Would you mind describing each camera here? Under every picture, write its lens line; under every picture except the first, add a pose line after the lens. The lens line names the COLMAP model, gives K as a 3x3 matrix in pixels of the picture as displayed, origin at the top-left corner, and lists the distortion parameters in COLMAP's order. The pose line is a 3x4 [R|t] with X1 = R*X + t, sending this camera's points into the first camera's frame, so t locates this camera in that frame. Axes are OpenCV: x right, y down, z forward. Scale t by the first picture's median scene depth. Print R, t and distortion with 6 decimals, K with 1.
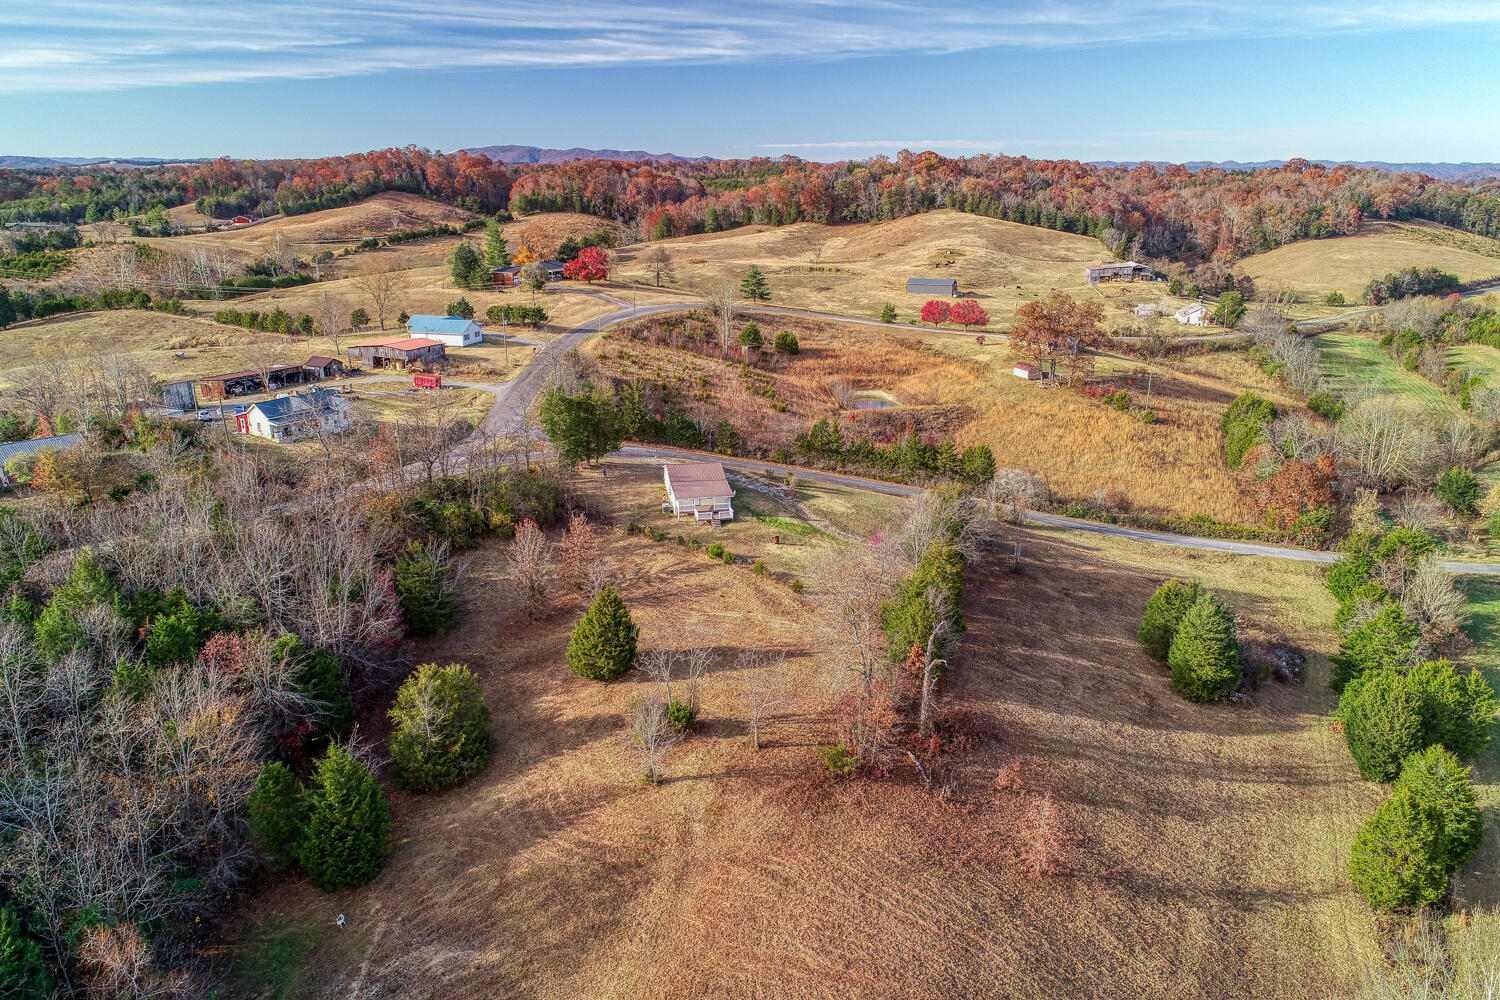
lens RADIAL K [[1050.1, 0, 785.2], [0, 1050.1, 501.9], [0, 0, 1]] dist [-0.008700, -0.000635]
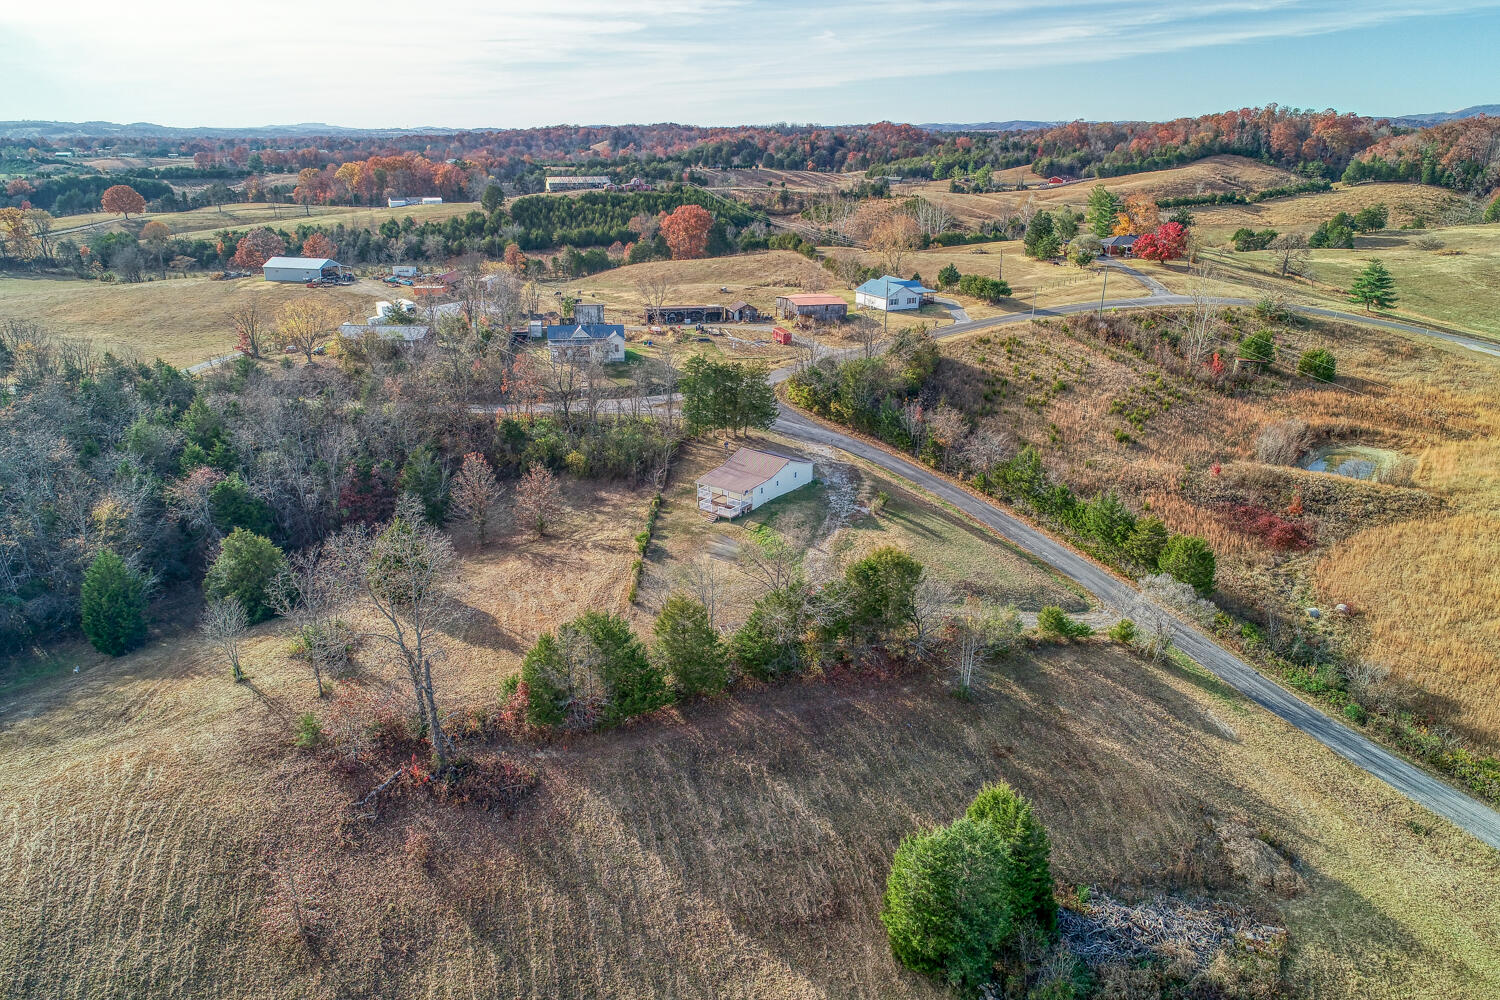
lens RADIAL K [[1050.1, 0, 785.2], [0, 1050.1, 501.9], [0, 0, 1]] dist [-0.008700, -0.000635]
pose [[0.600731, 0.258929, -0.756358, 0.187748], [-0.233517, 0.961669, 0.143745, -0.039339], [0.764586, 0.090271, 0.638169, 0.125043]]
